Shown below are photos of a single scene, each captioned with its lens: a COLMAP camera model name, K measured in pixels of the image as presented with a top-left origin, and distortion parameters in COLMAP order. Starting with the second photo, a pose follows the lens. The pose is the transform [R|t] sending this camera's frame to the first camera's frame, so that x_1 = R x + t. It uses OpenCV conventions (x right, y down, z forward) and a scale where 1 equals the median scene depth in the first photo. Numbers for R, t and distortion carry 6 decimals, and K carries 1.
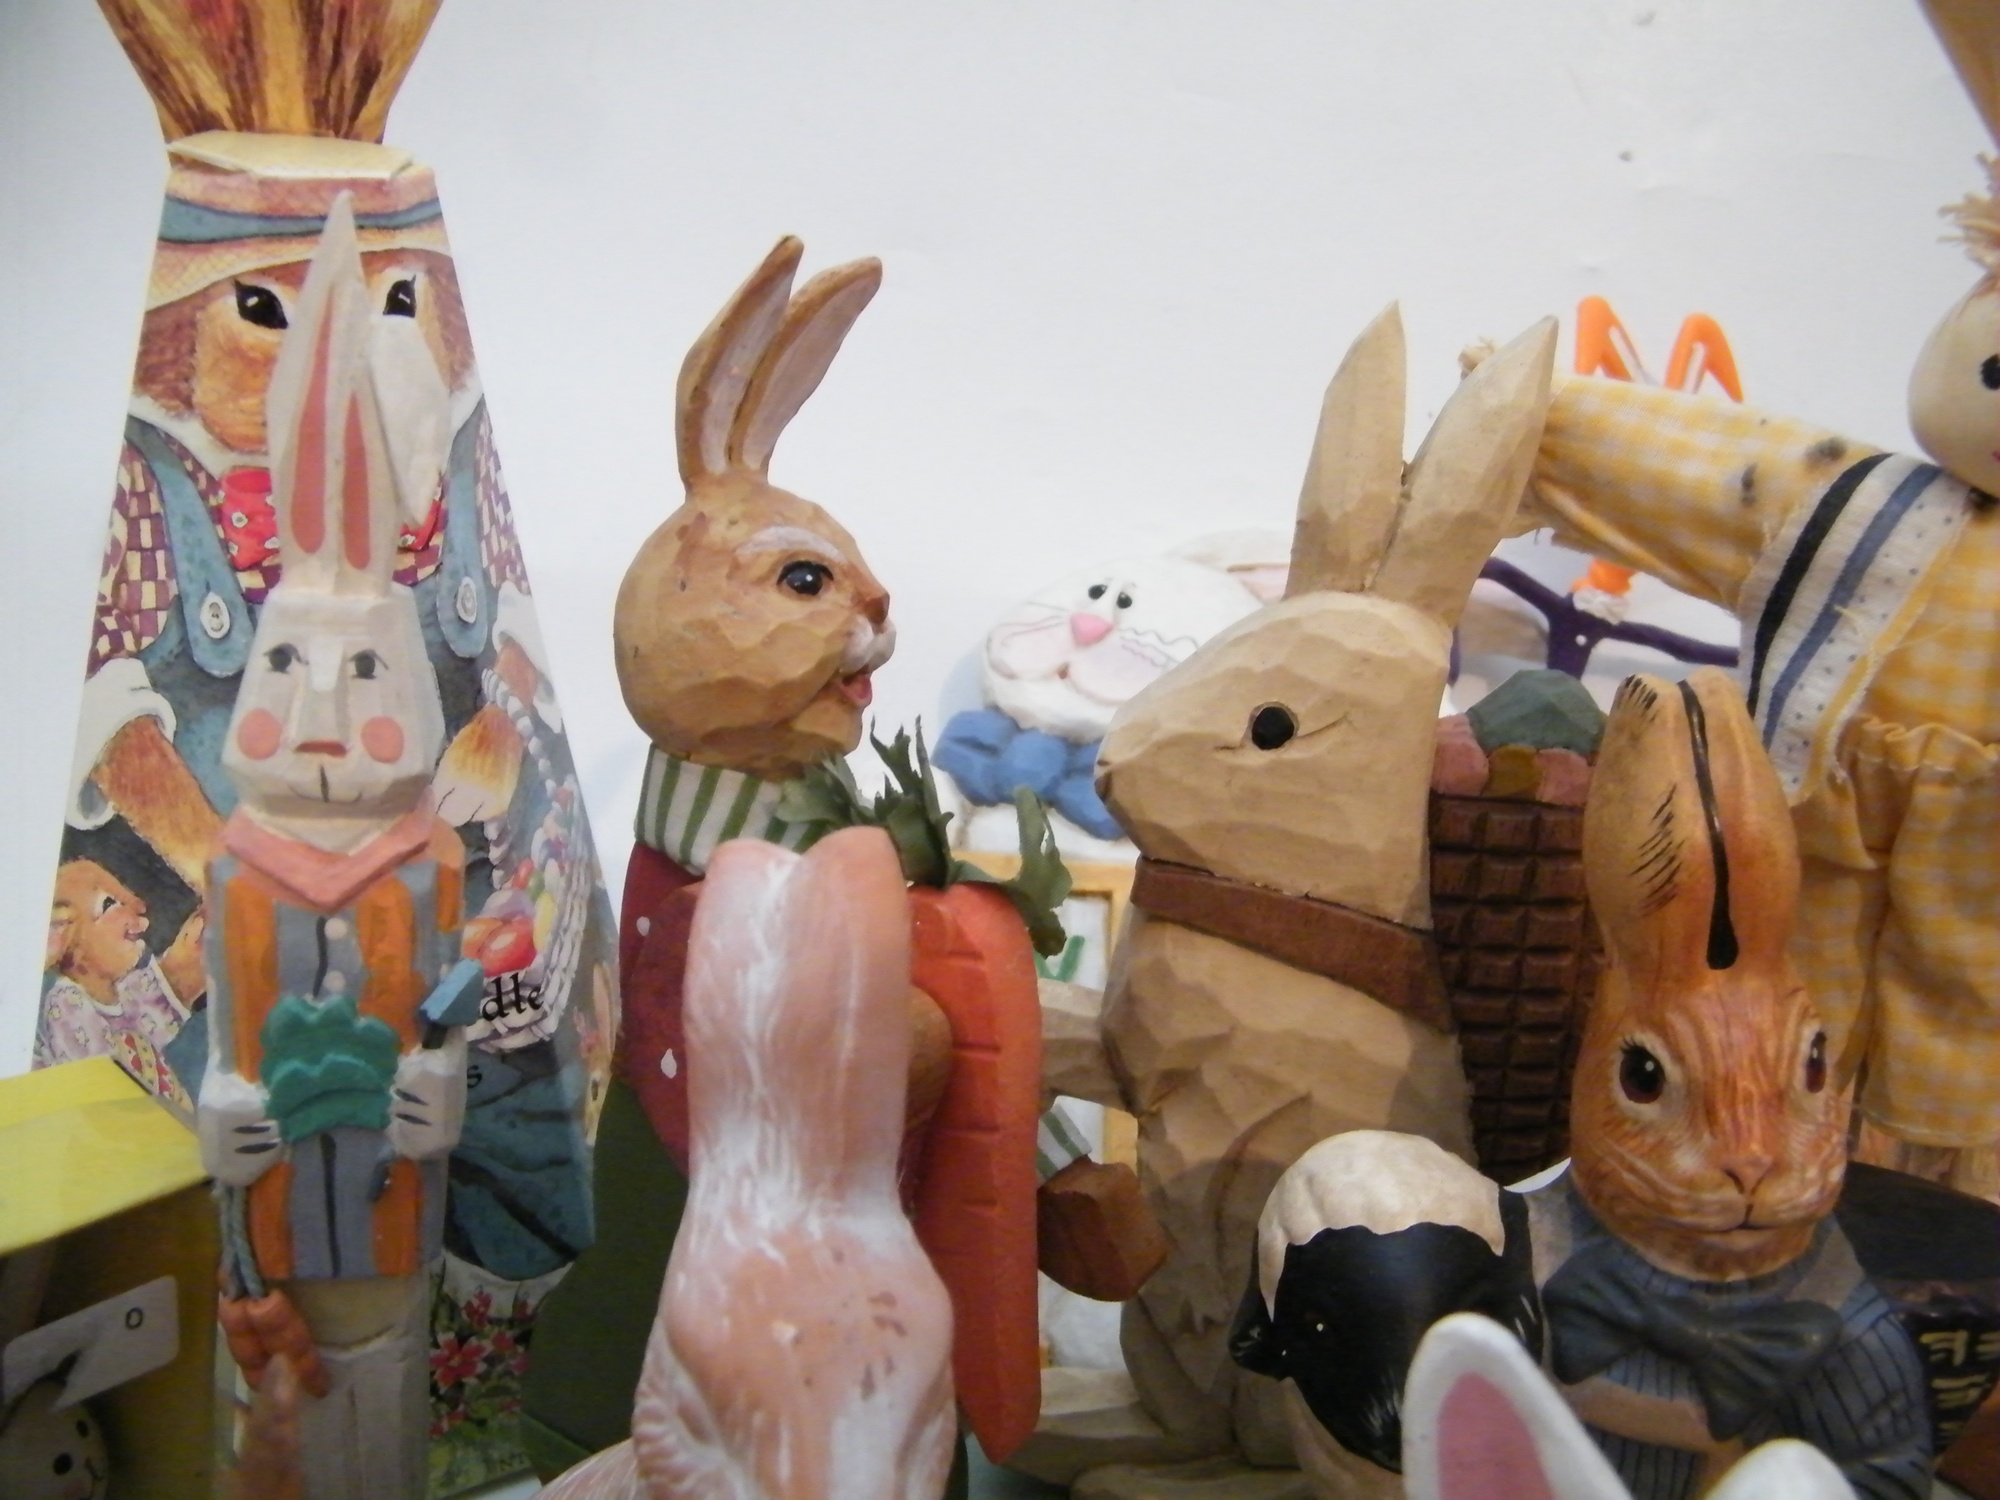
lens RADIAL K [[1654.0, 0, 1060.9], [0, 1654.0, 721.6], [0, 0, 1]] dist [-0.196588, 0.141291]
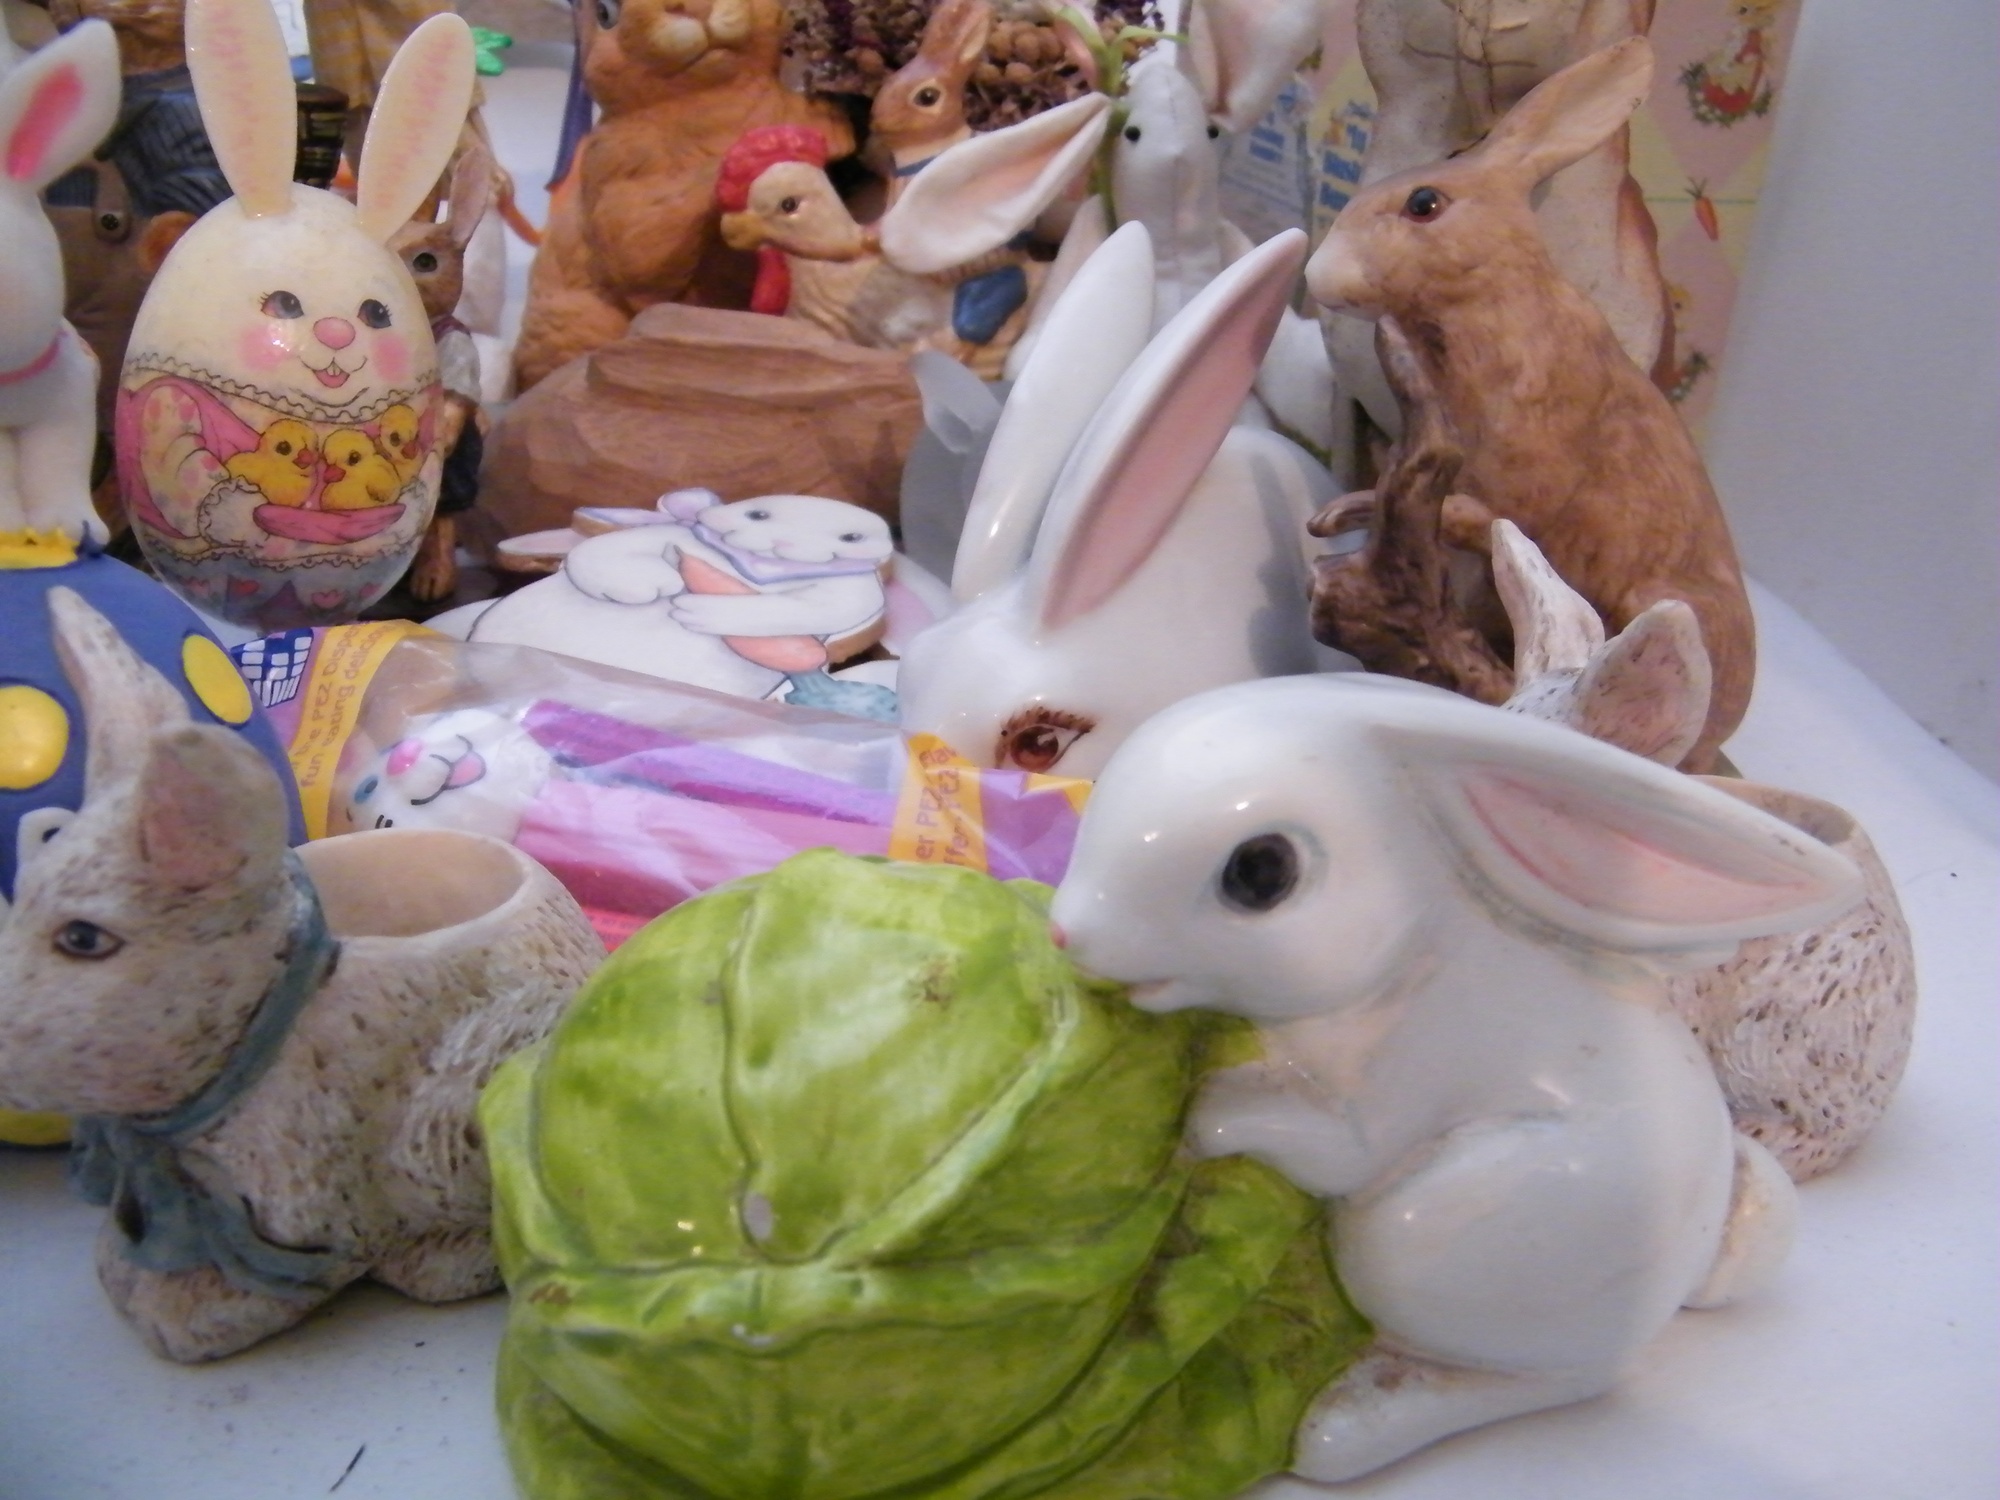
lens RADIAL K [[1649.3, 0, 1043.0], [0, 1649.3, 740.2], [0, 0, 1]] dist [-0.192629, 0.147596]
pose [[0.997245, 0.018680, 0.071781, 1.222066], [-0.026855, 0.993041, 0.114665, 0.778136], [-0.069140, -0.116277, 0.990807, -0.836265]]
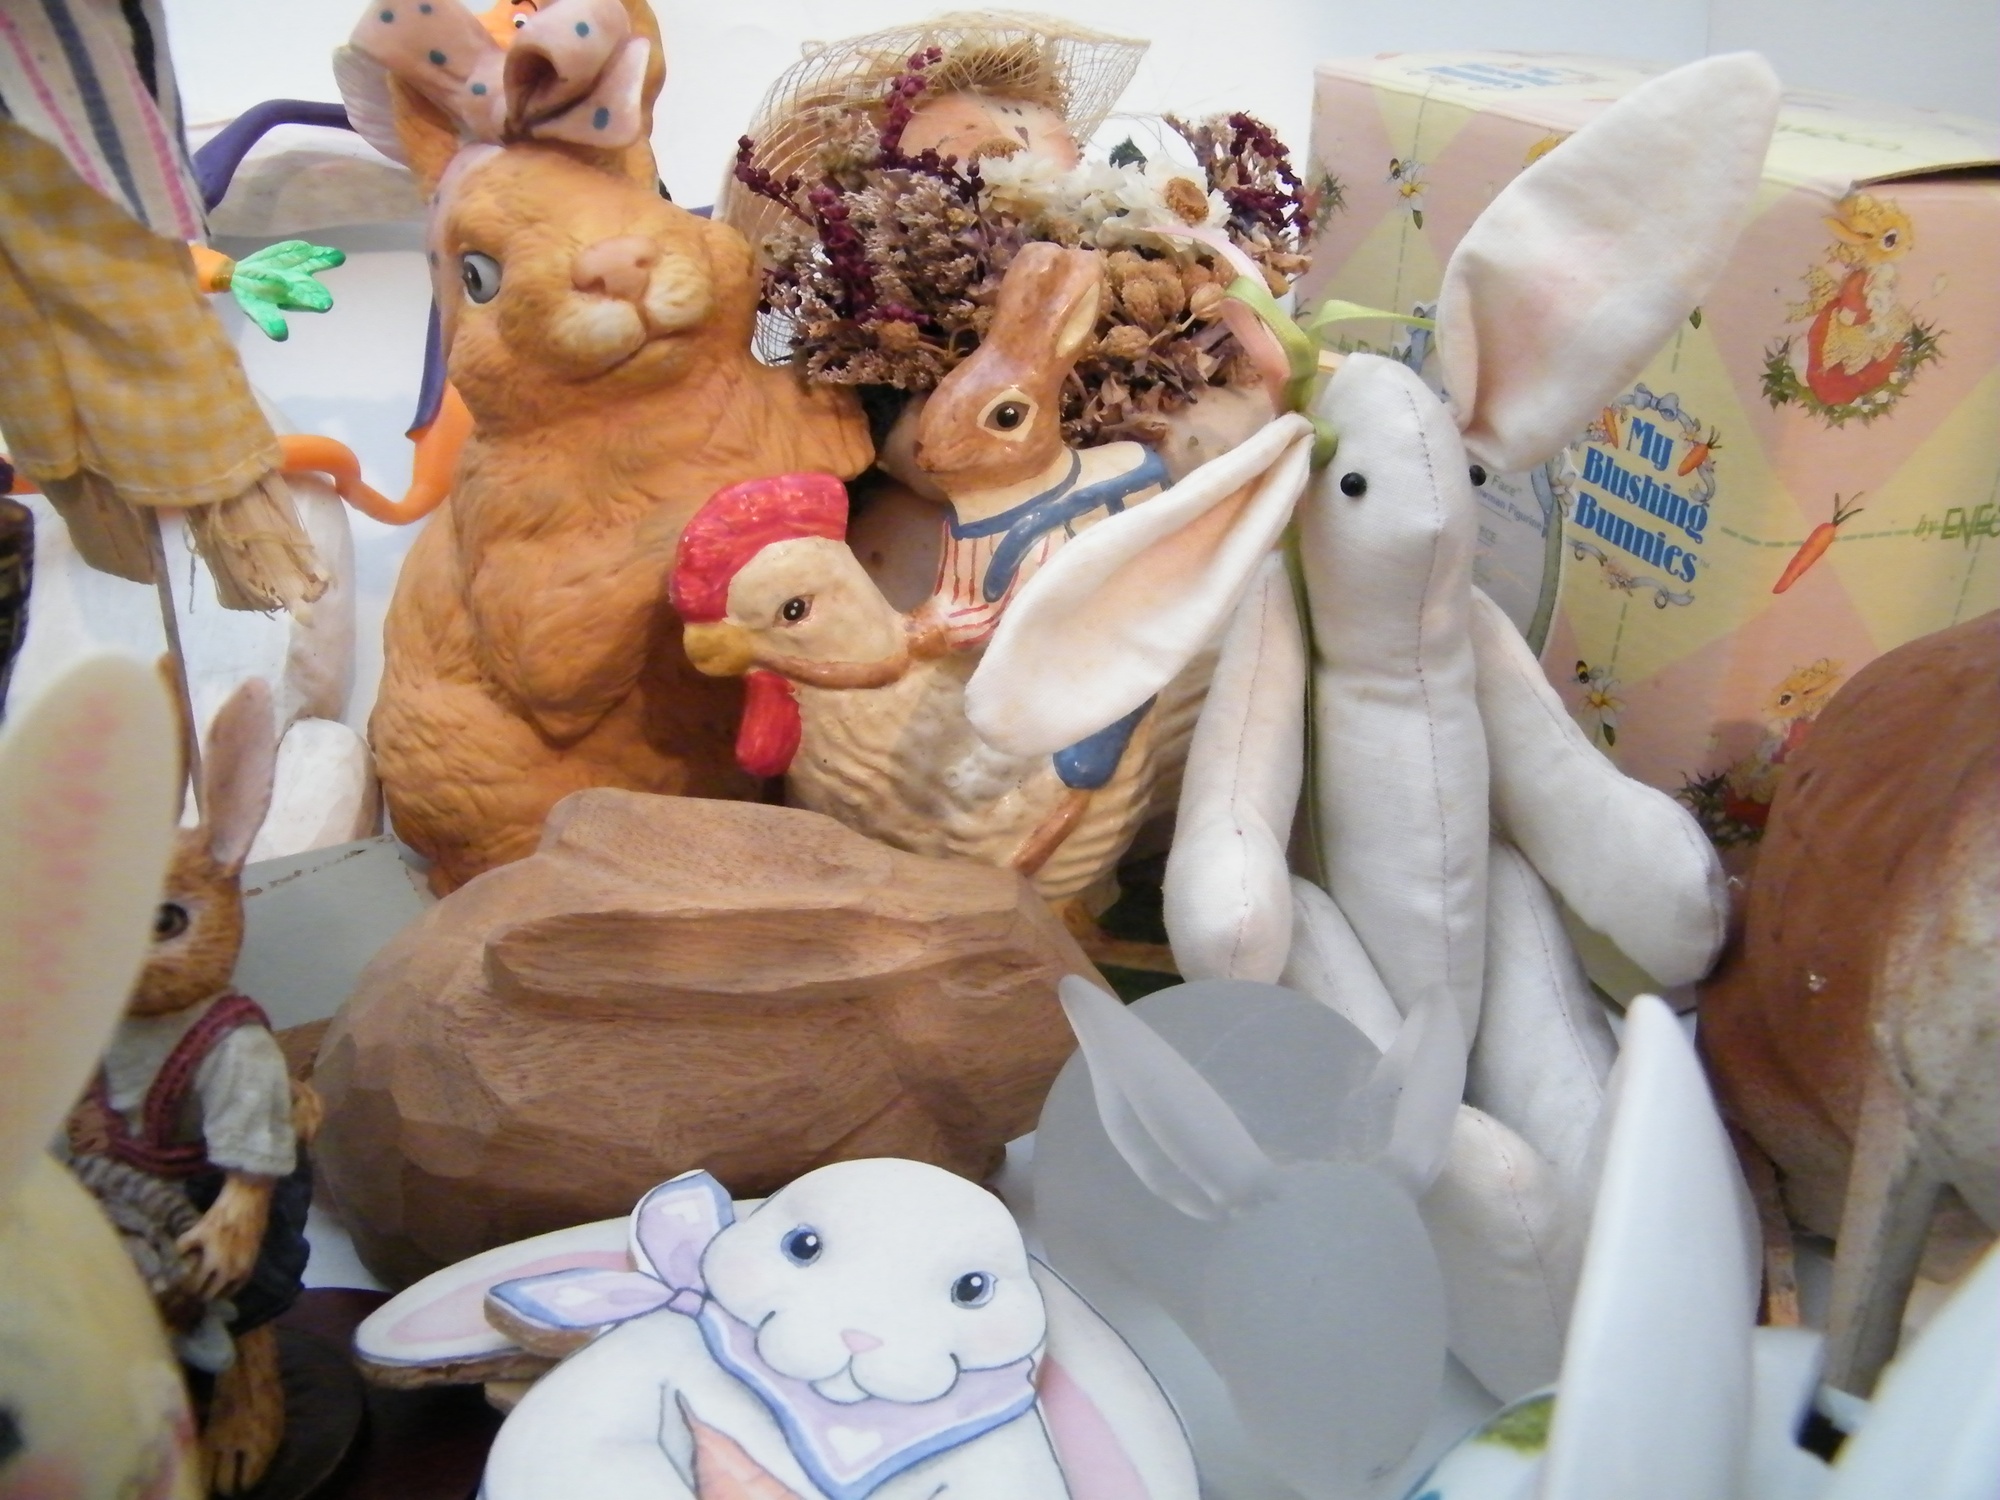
lens RADIAL K [[1649.3, 0, 1043.0], [0, 1649.3, 740.2], [0, 0, 1]] dist [-0.192629, 0.147596]
pose [[0.991931, -0.026749, 0.123926, 1.077816], [0.012238, 0.993125, 0.116413, 0.338683], [-0.126188, -0.113957, 0.985439, -0.066693]]
